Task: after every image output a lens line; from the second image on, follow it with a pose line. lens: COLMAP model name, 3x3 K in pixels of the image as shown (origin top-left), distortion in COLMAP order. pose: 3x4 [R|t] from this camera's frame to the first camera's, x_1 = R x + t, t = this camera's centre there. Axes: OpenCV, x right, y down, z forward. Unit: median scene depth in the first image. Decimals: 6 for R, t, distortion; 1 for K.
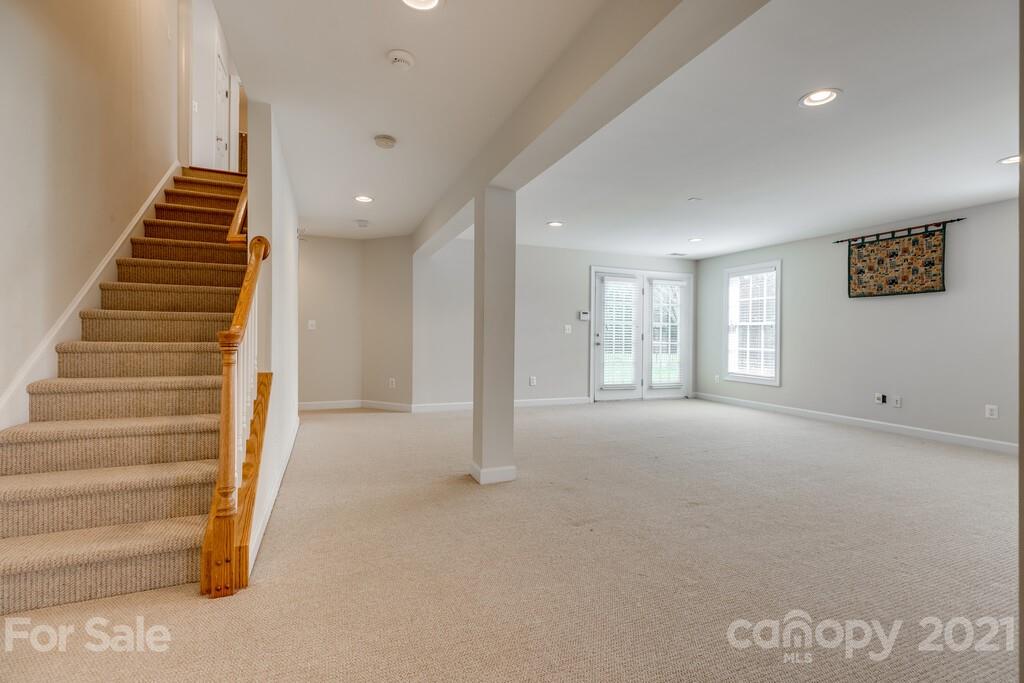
lens RADIAL K [[456.2, 0, 512.8], [0, 456.2, 337.4], [0, 0, 1]] dist [-0.002788, -0.000191]
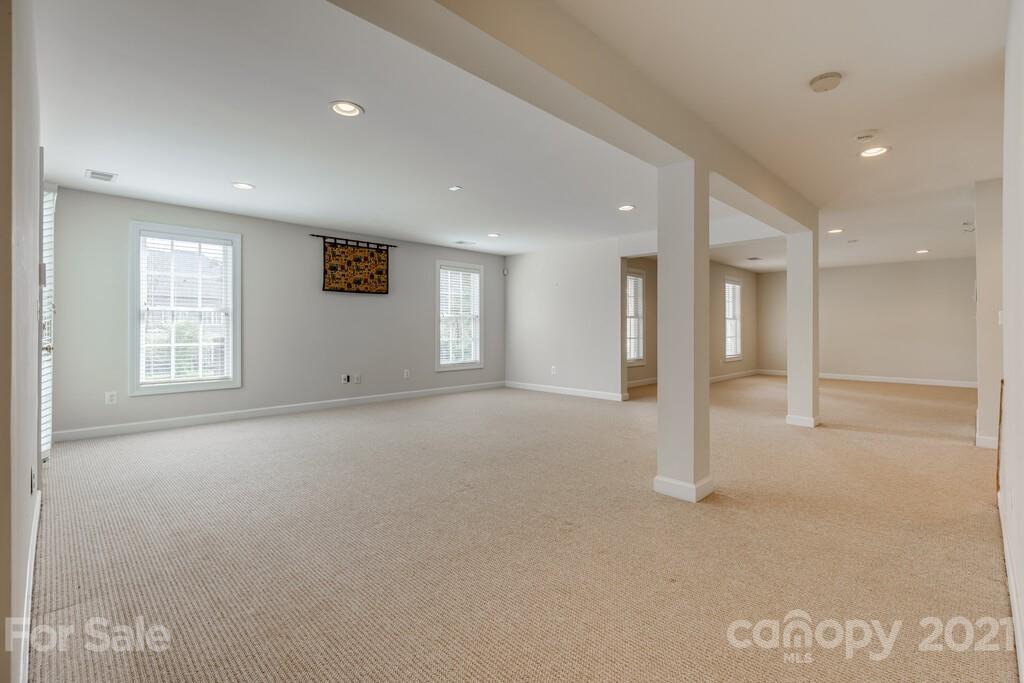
lens RADIAL K [[456.2, 0, 512.8], [0, 456.2, 337.4], [0, 0, 1]] dist [-0.002788, -0.000191]
pose [[-0.389699, -0.030721, 0.920430, -0.455346], [0.000433, 0.999437, 0.033541, -0.013076], [-0.920942, 0.013470, -0.389466, 1.063761]]
